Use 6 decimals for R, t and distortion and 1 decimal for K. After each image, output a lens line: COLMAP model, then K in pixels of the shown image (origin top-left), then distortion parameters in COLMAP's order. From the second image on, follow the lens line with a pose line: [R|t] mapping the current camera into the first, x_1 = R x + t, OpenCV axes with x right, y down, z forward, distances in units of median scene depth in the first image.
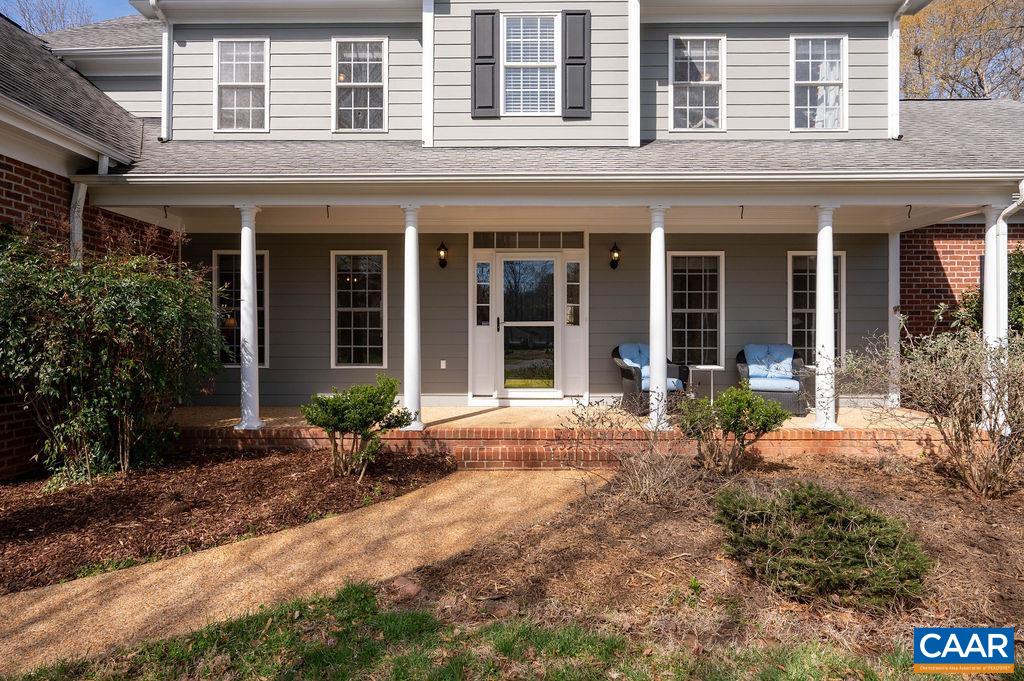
lens RADIAL K [[595.2, 0, 493.1], [0, 595.2, 334.2], [0, 0, 1]] dist [0.003156, -0.002204]
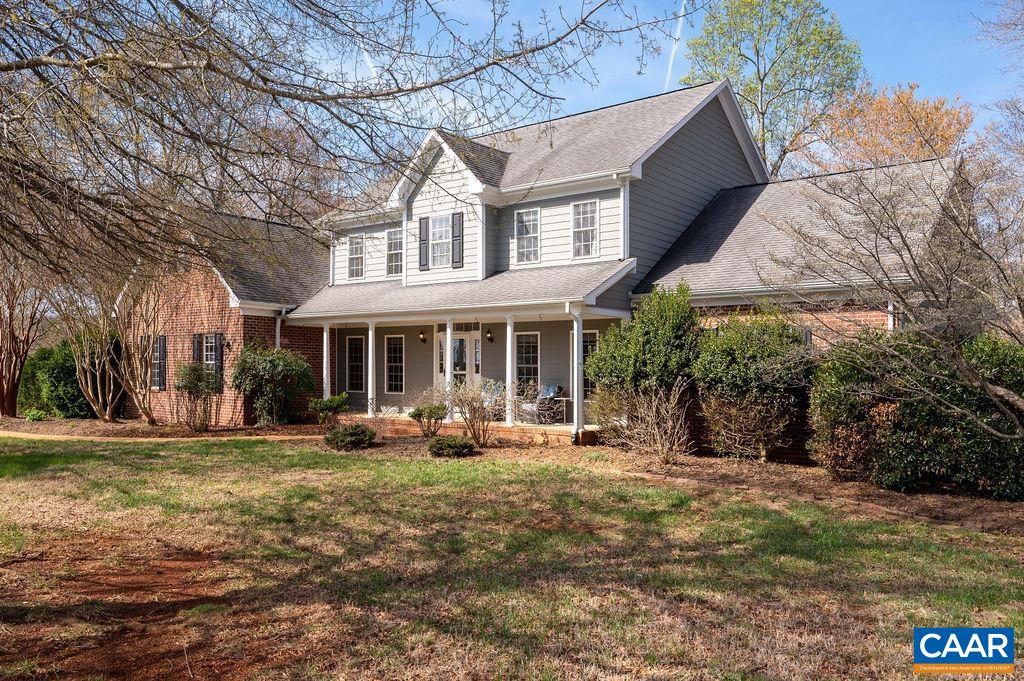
lens RADIAL K [[808.5, 0, 510.2], [0, 808.5, 371.3], [0, 0, 1]] dist [0.010367, 0.003893]
pose [[0.785326, 0.006719, -0.619045, 1.778657], [-0.013768, 0.999883, -0.006613, -0.006735], [0.618929, 0.013716, 0.785327, -0.895513]]
